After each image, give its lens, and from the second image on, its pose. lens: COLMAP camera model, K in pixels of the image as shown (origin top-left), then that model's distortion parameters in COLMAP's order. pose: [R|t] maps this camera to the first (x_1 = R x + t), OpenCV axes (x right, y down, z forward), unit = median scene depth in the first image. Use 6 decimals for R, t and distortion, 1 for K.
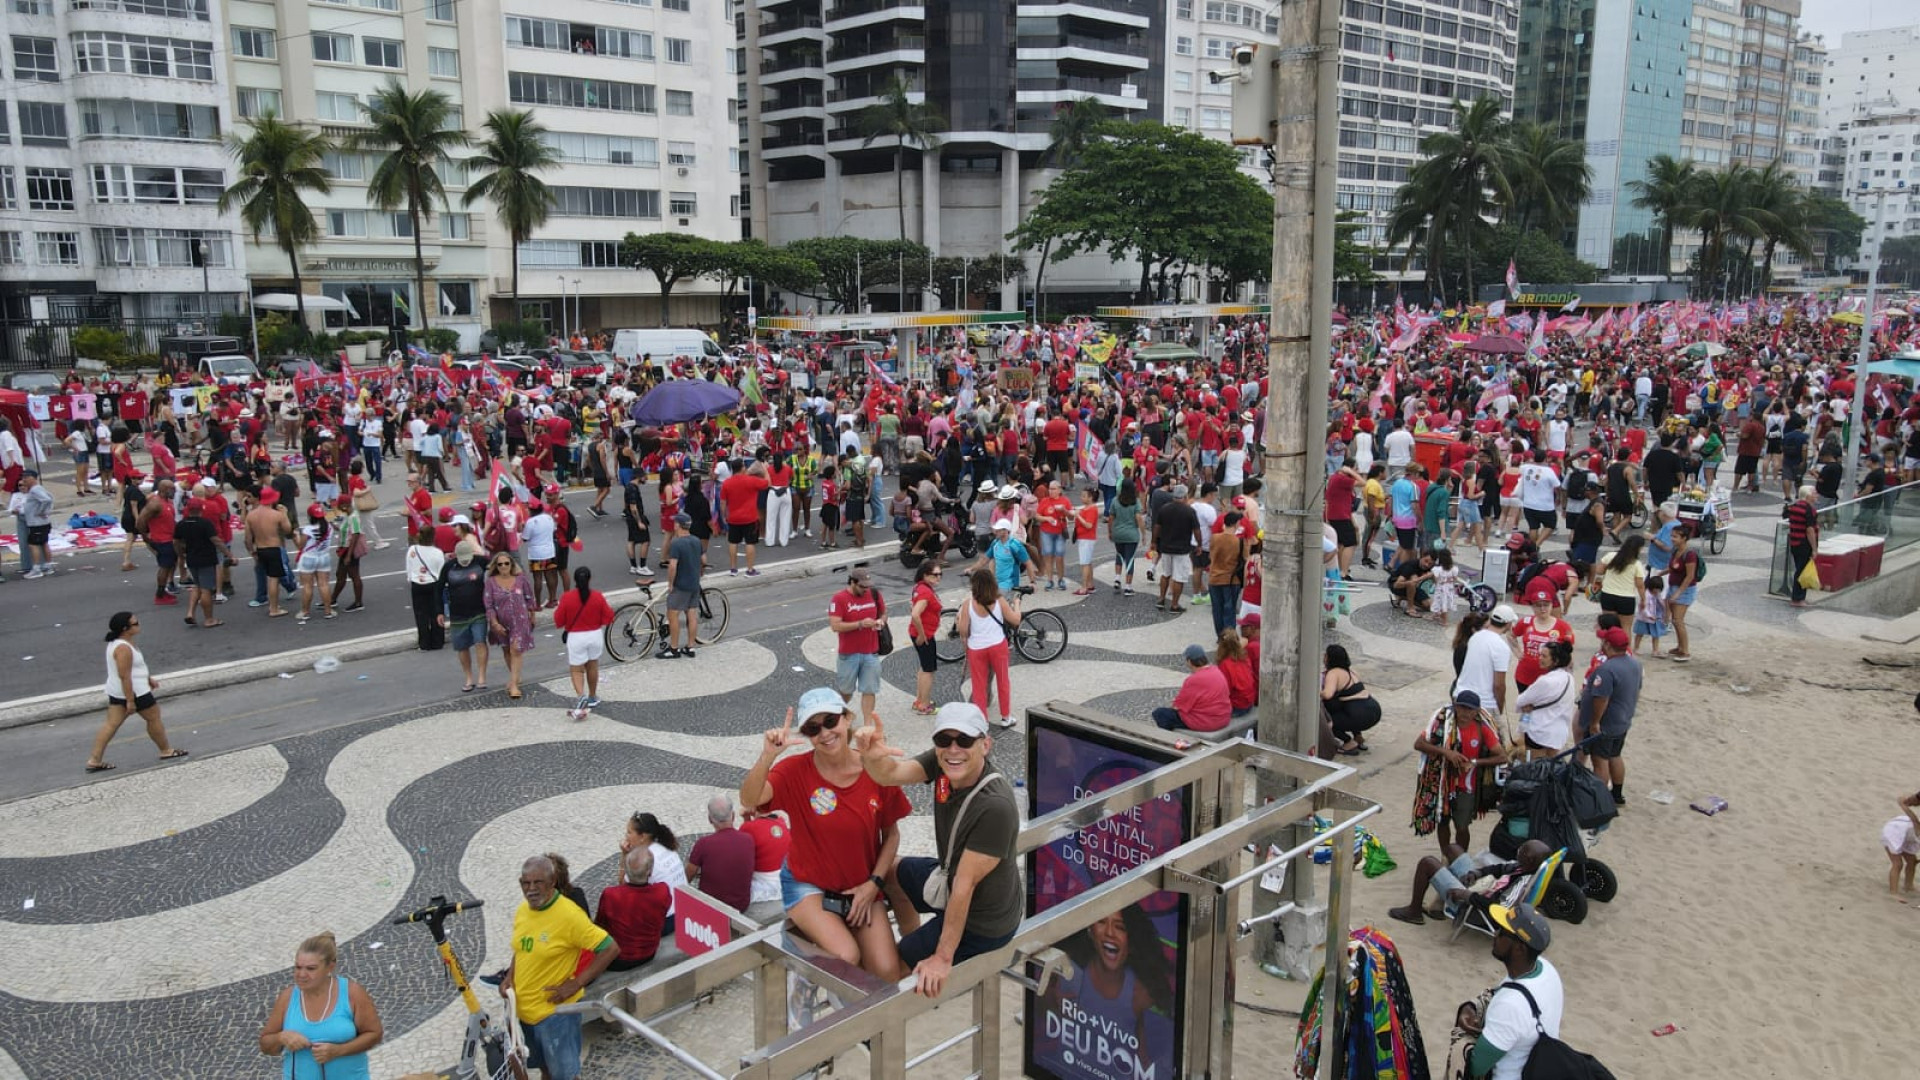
lens RADIAL K [[1373.1, 0, 960.0], [0, 1373.1, 540.0], [0, 0, 1]] dist [0.008856, -0.007850]
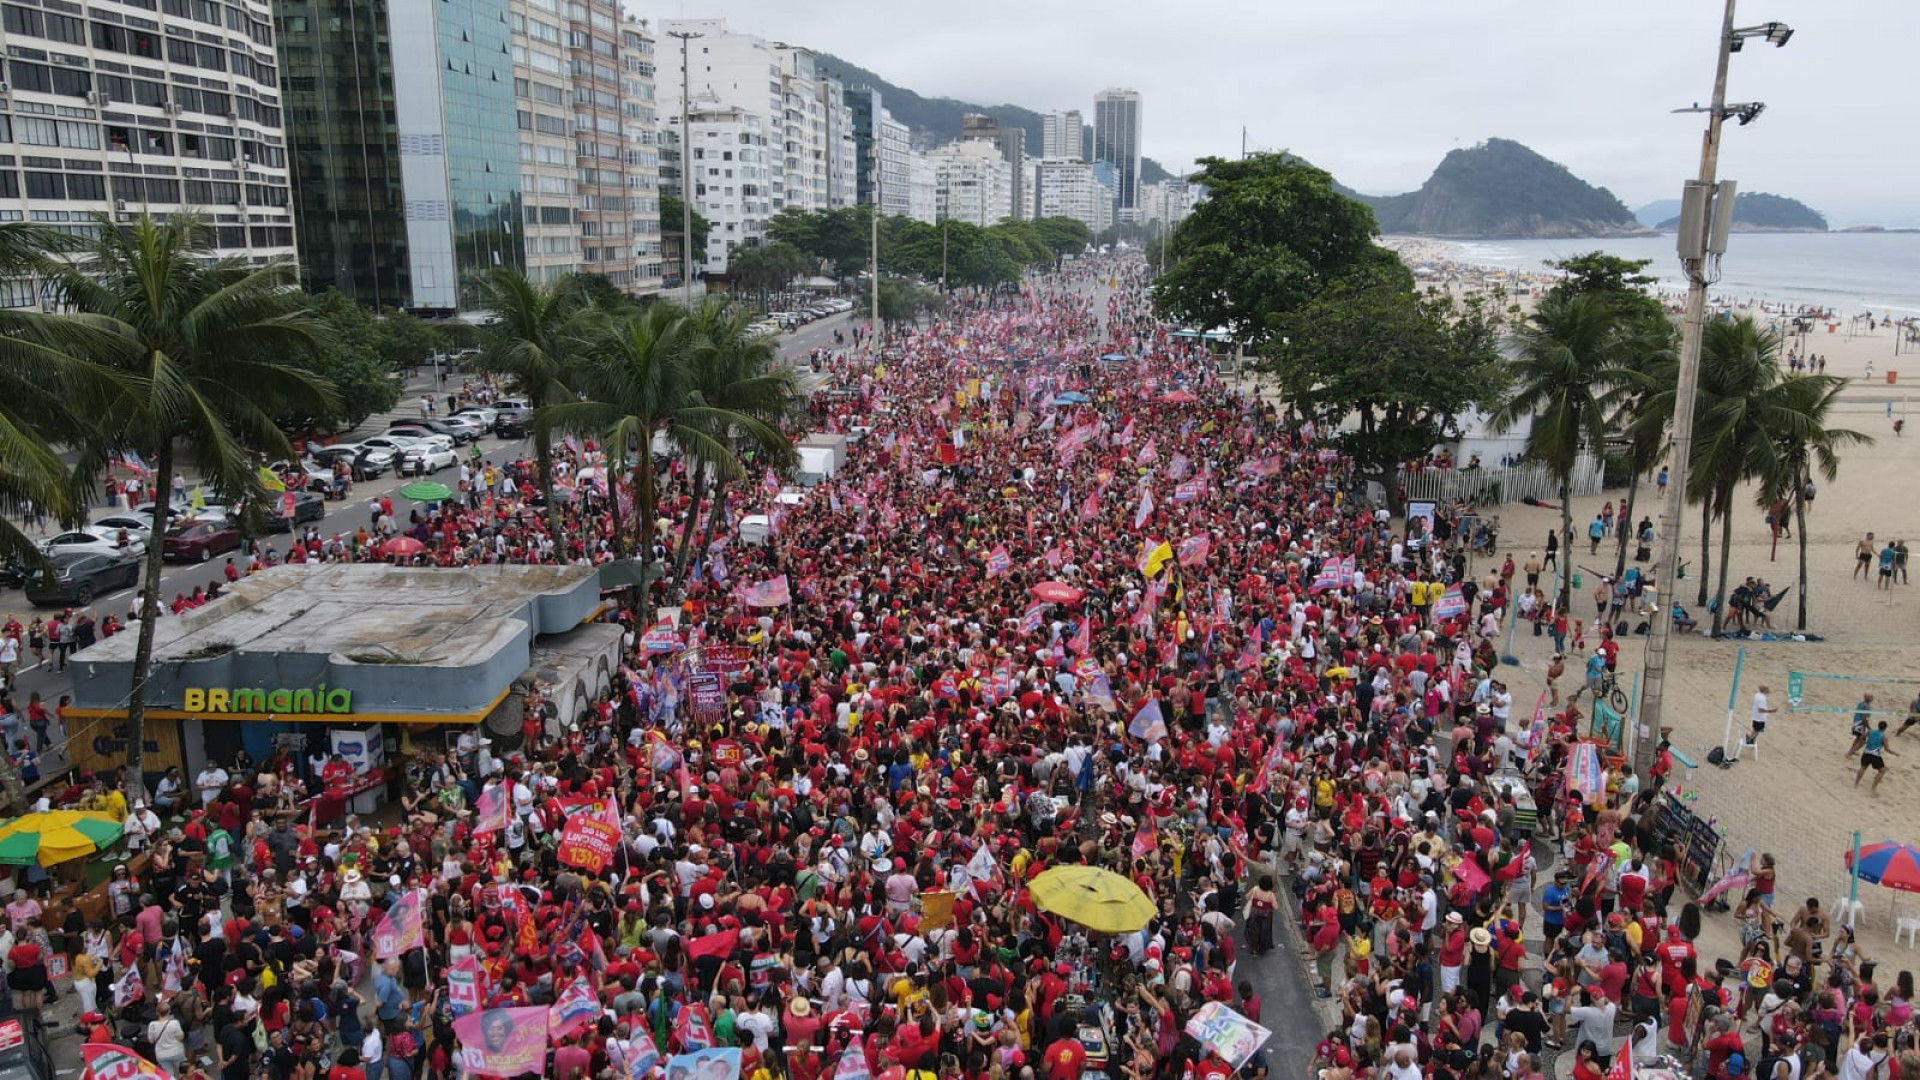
lens RADIAL K [[1373.1, 0, 960.0], [0, 1373.1, 540.0], [0, 0, 1]] dist [0.008856, -0.007850]
pose [[0.717953, -0.147924, 0.680192, 0.122959], [0.126585, 0.988611, 0.081385, -0.085770], [-0.684485, 0.027671, 0.728502, 0.235207]]
